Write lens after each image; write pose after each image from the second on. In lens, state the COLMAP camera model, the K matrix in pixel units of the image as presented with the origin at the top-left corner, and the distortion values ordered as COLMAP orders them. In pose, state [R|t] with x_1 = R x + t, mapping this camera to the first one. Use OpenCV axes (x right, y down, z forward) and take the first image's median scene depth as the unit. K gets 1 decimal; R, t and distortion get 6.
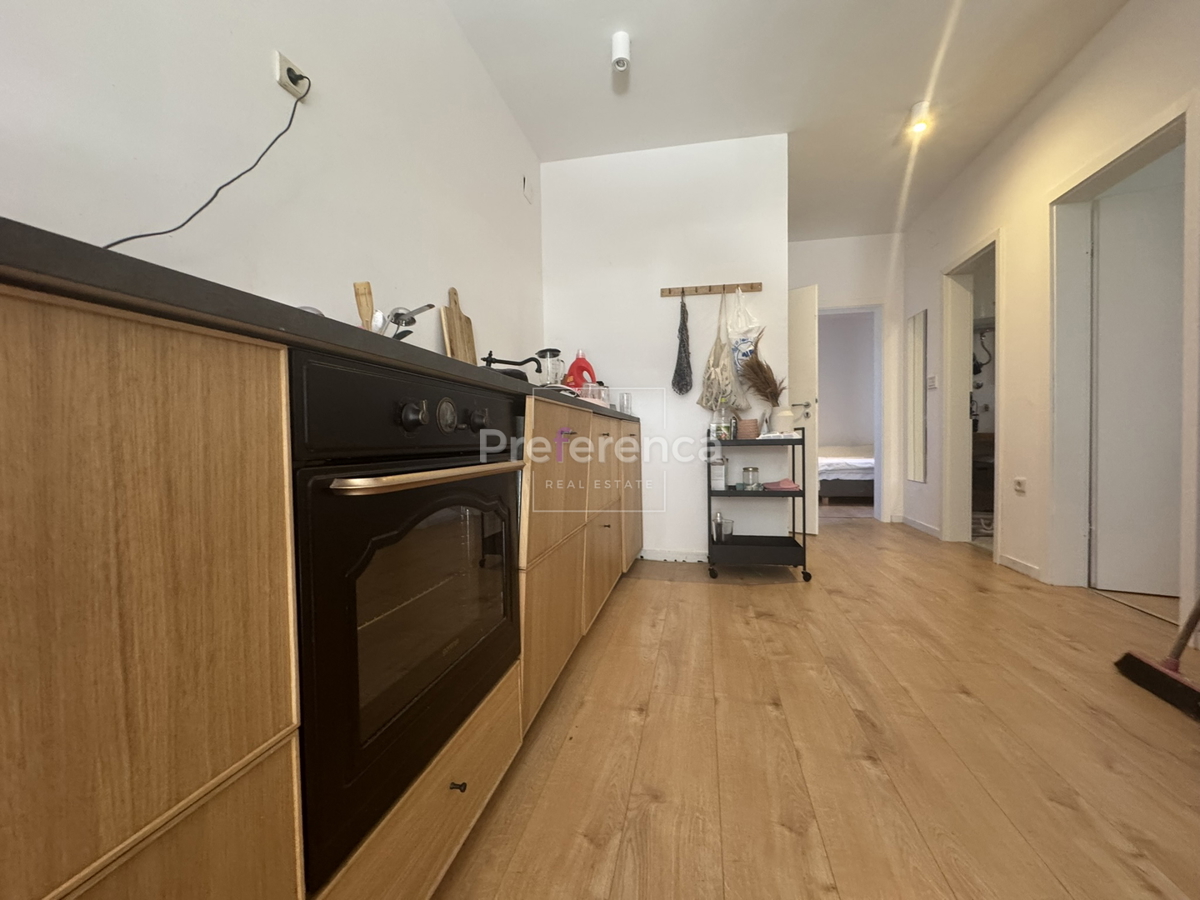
lens RADIAL K [[474.7, 0, 598.7], [0, 474.7, 449.7], [0, 0, 1]] dist [-0.002489, 0.000349]
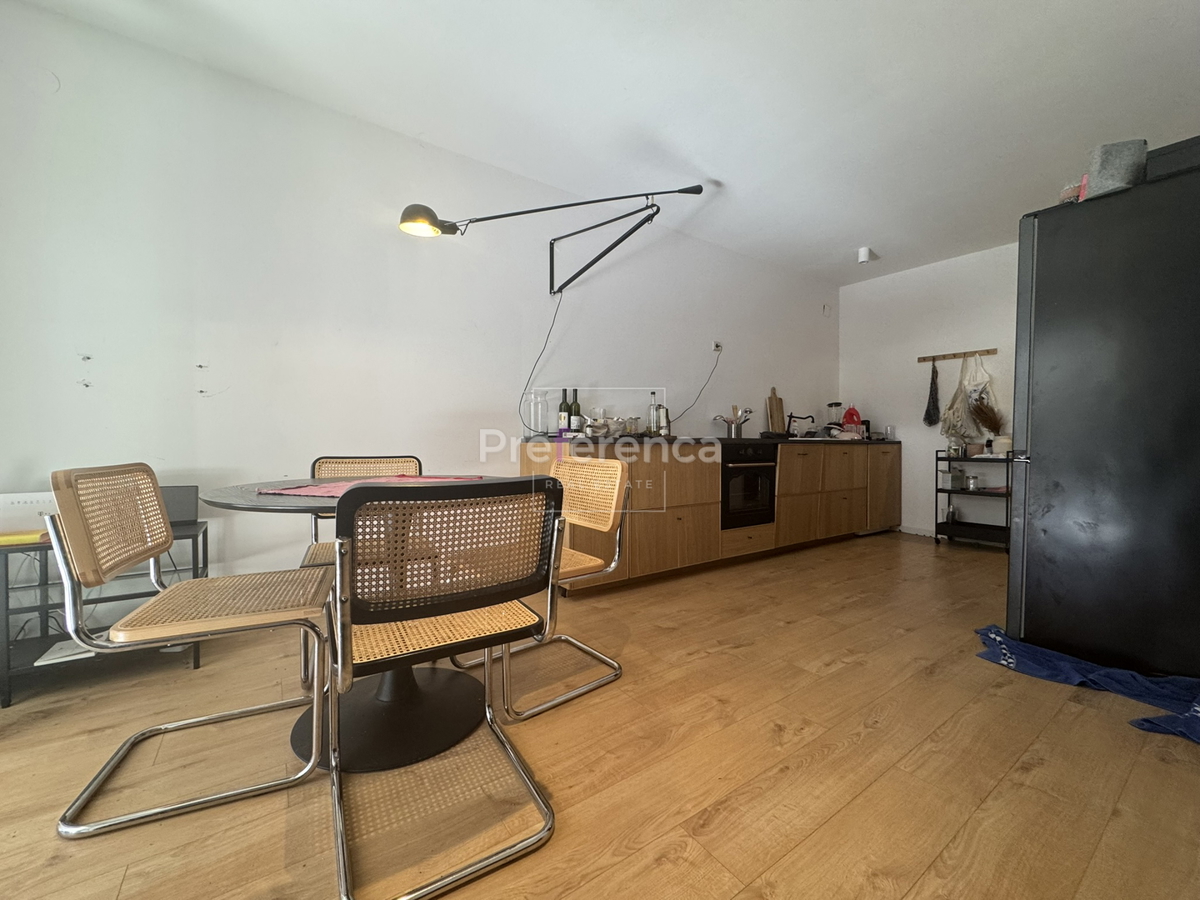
lens RADIAL K [[474.7, 0, 601.8], [0, 474.7, 448.8], [0, 0, 1]] dist [-0.002489, 0.000349]
pose [[0.732115, 0.024570, -0.680738, 0.506925], [-0.028372, 0.999582, 0.005565, -0.025845], [0.680590, 0.015240, 0.732506, -0.957900]]
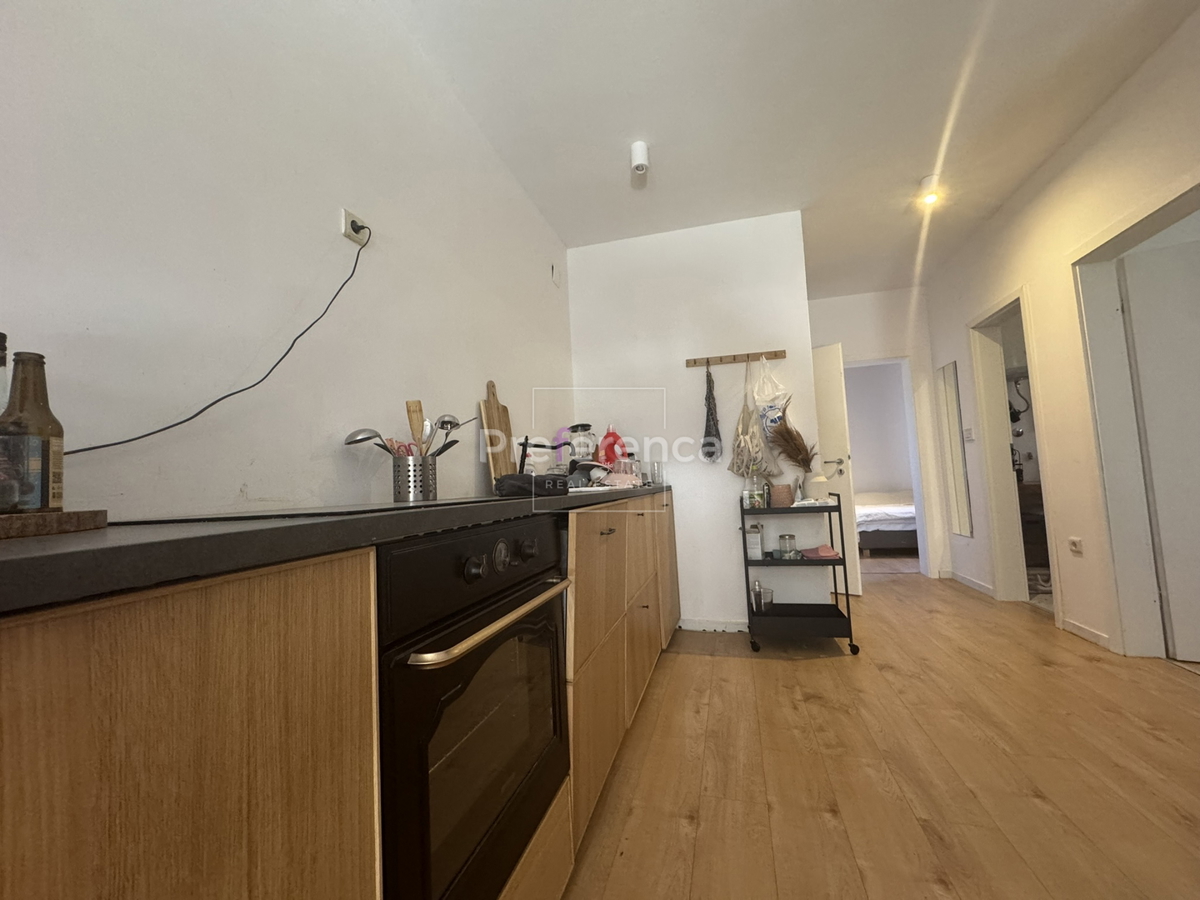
lens RADIAL K [[474.7, 0, 599.5], [0, 474.7, 450.7], [0, 0, 1]] dist [-0.002489, 0.000349]
pose [[0.997783, -0.037953, -0.054667, -0.009329], [0.032795, 0.995187, -0.092343, -0.061622], [0.057909, 0.090346, 0.994225, -0.023149]]
